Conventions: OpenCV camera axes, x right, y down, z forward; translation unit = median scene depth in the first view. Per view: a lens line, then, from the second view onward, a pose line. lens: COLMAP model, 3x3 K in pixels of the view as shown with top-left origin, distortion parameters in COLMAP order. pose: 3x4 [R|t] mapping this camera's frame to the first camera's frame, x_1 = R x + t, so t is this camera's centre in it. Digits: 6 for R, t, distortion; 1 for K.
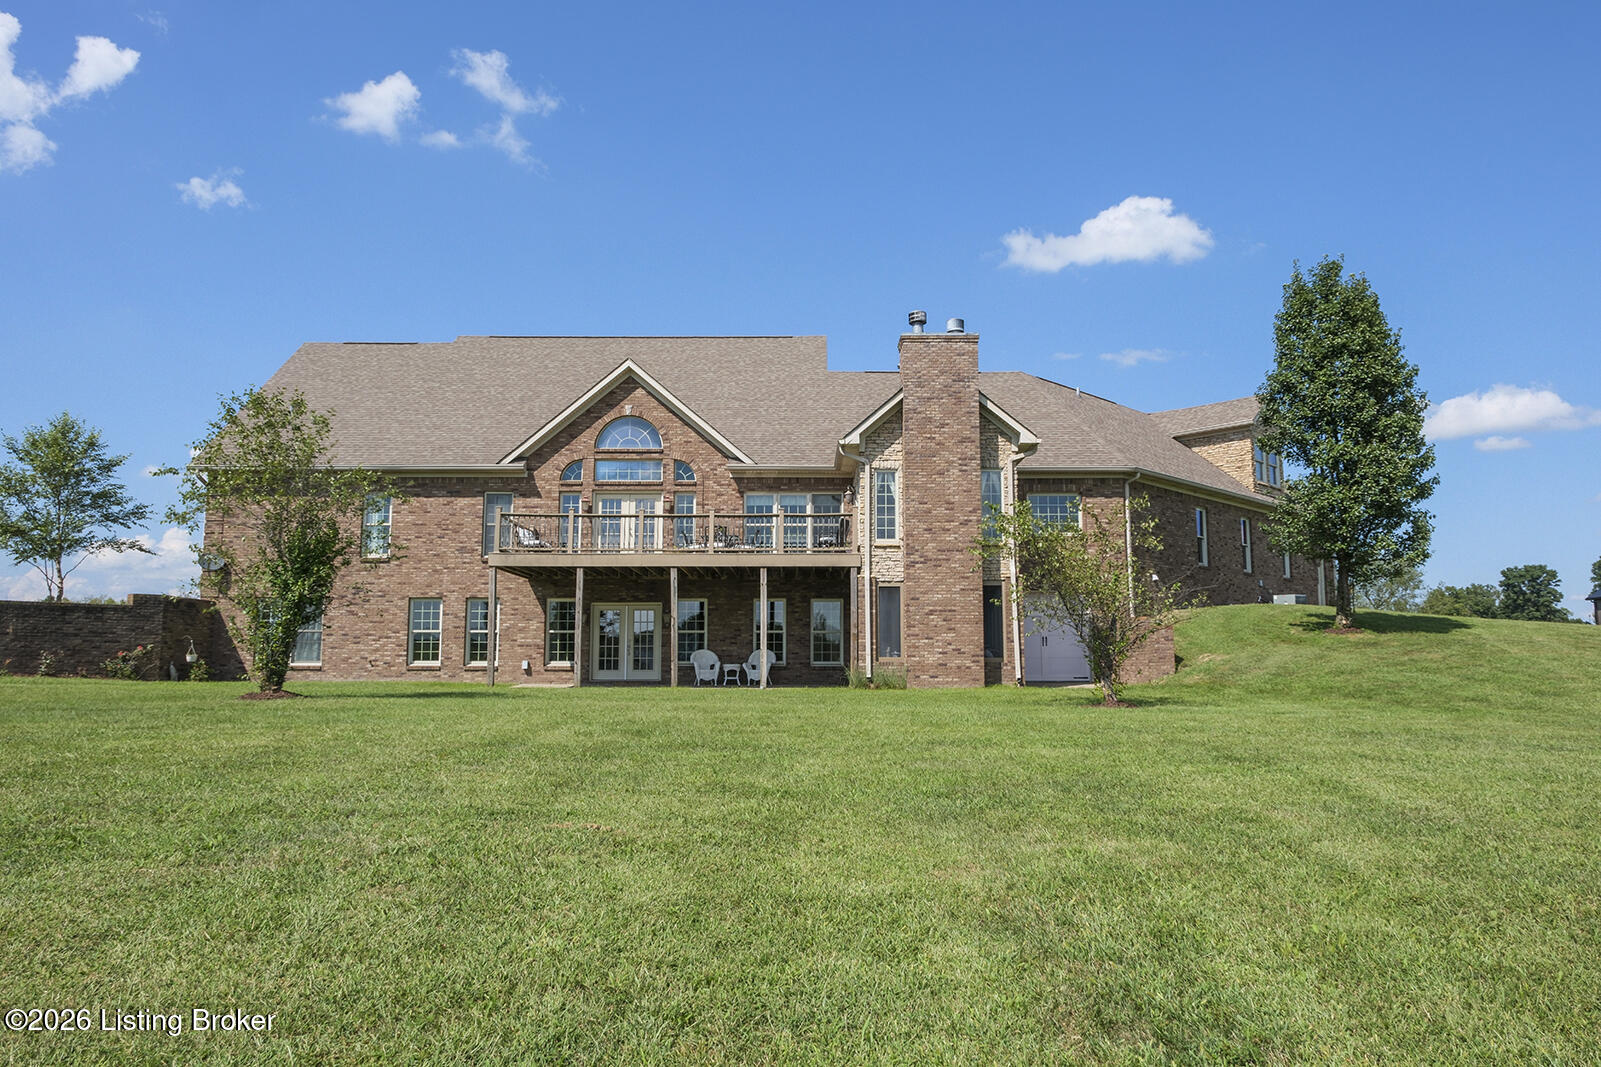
lens RADIAL K [[1117.0, 0, 805.3], [0, 1117.0, 535.3], [0, 0, 1]] dist [-0.013228, -0.004951]
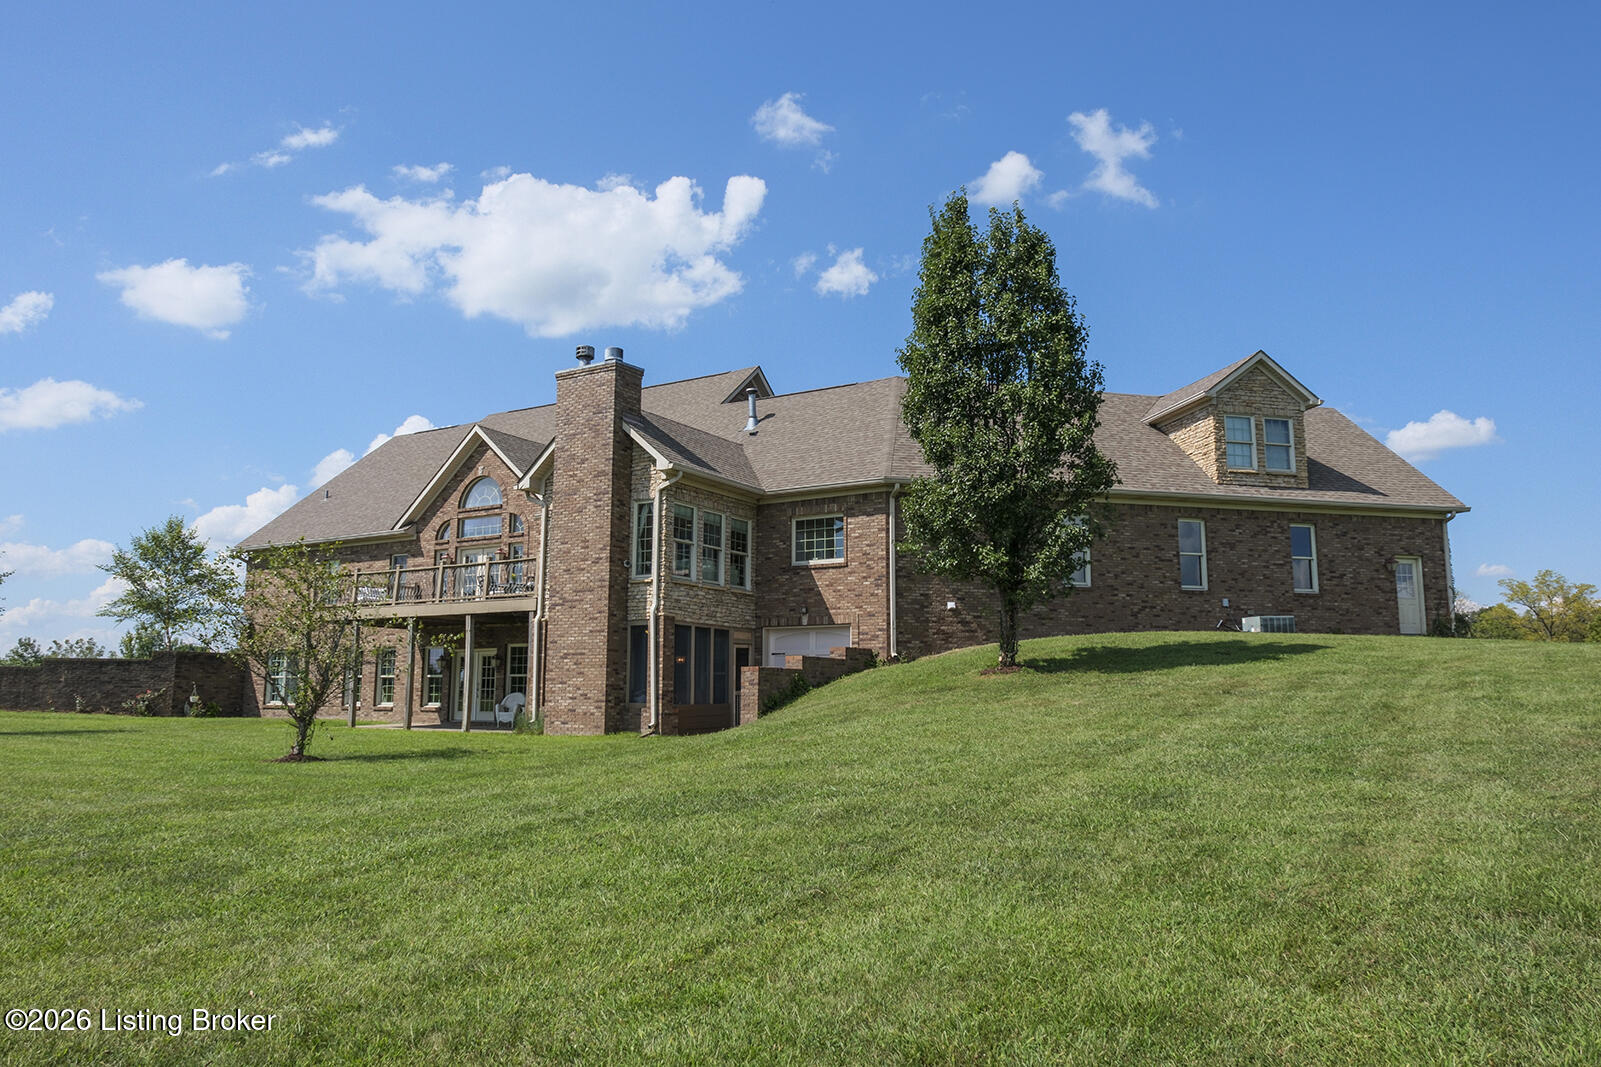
lens RADIAL K [[1117.0, 0, 805.8], [0, 1117.0, 529.9], [0, 0, 1]] dist [-0.013228, -0.004951]
pose [[0.851976, -0.074931, -0.518191, 0.678819], [0.057857, 0.997119, -0.049058, 0.016821], [0.520374, 0.011815, 0.853857, 0.239531]]
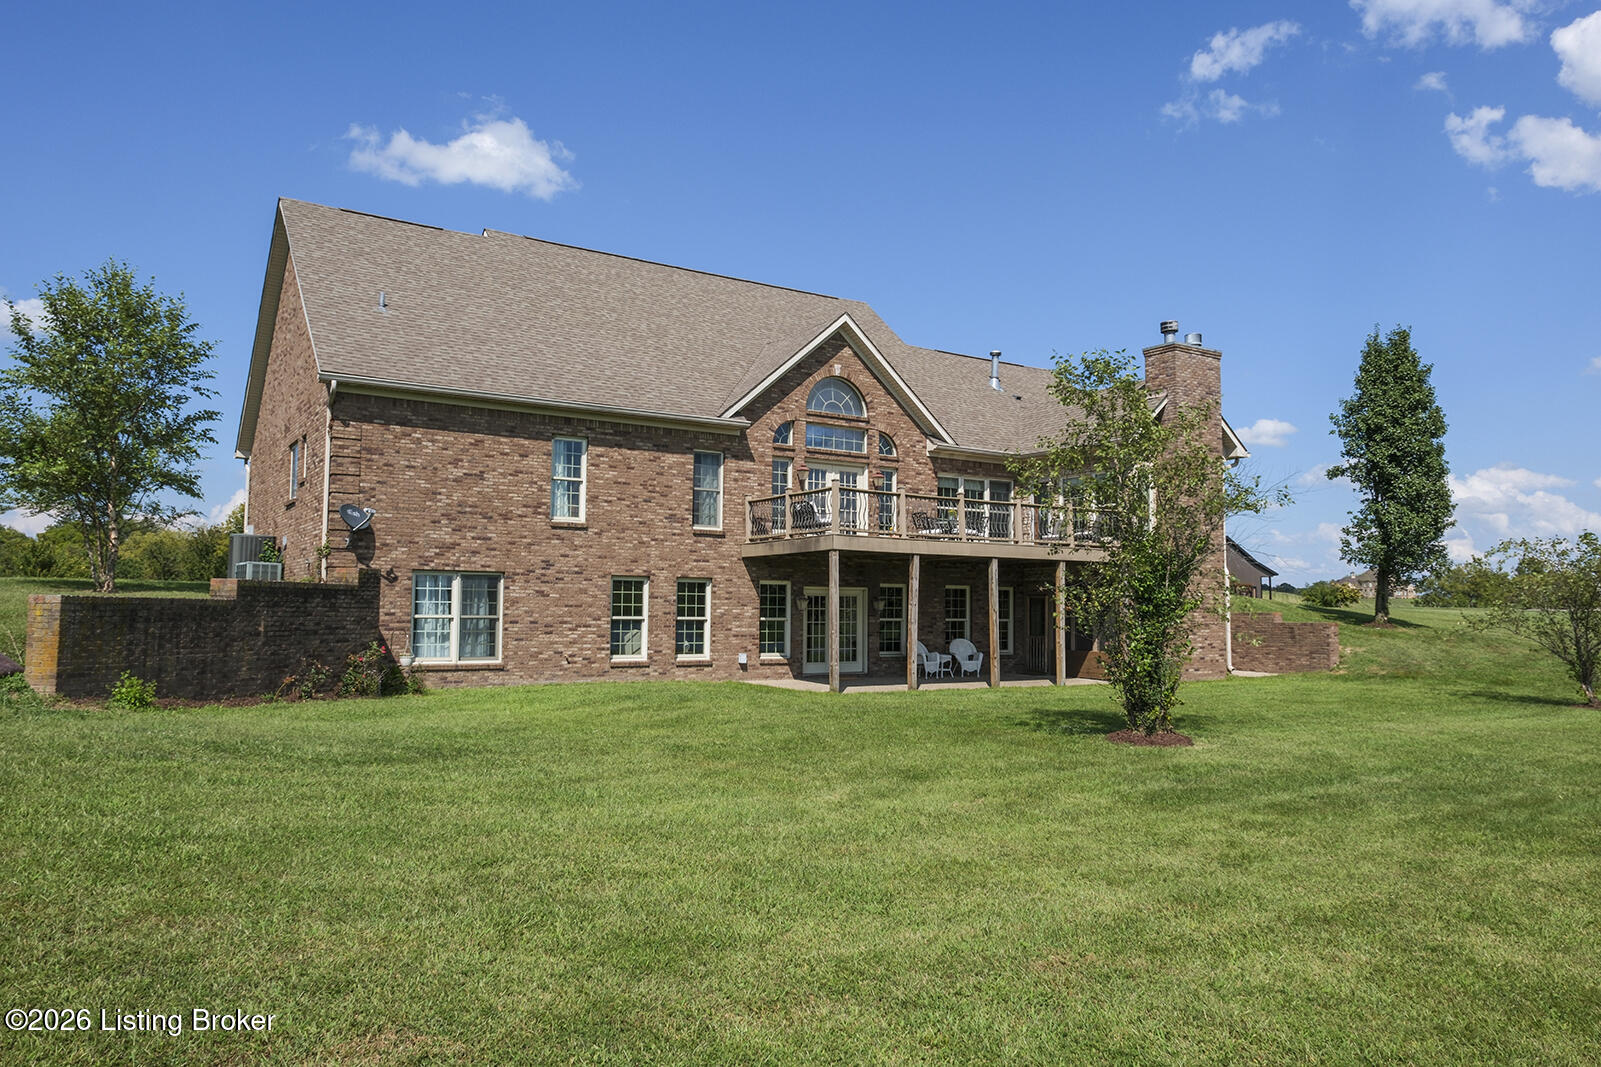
lens RADIAL K [[1117.0, 0, 793.8], [0, 1117.0, 534.2], [0, 0, 1]] dist [-0.013228, -0.004951]
pose [[0.843396, 0.045944, 0.535324, -0.664570], [-0.070908, 0.997140, 0.026135, -0.002931], [-0.532592, -0.060001, 0.844242, 0.264198]]
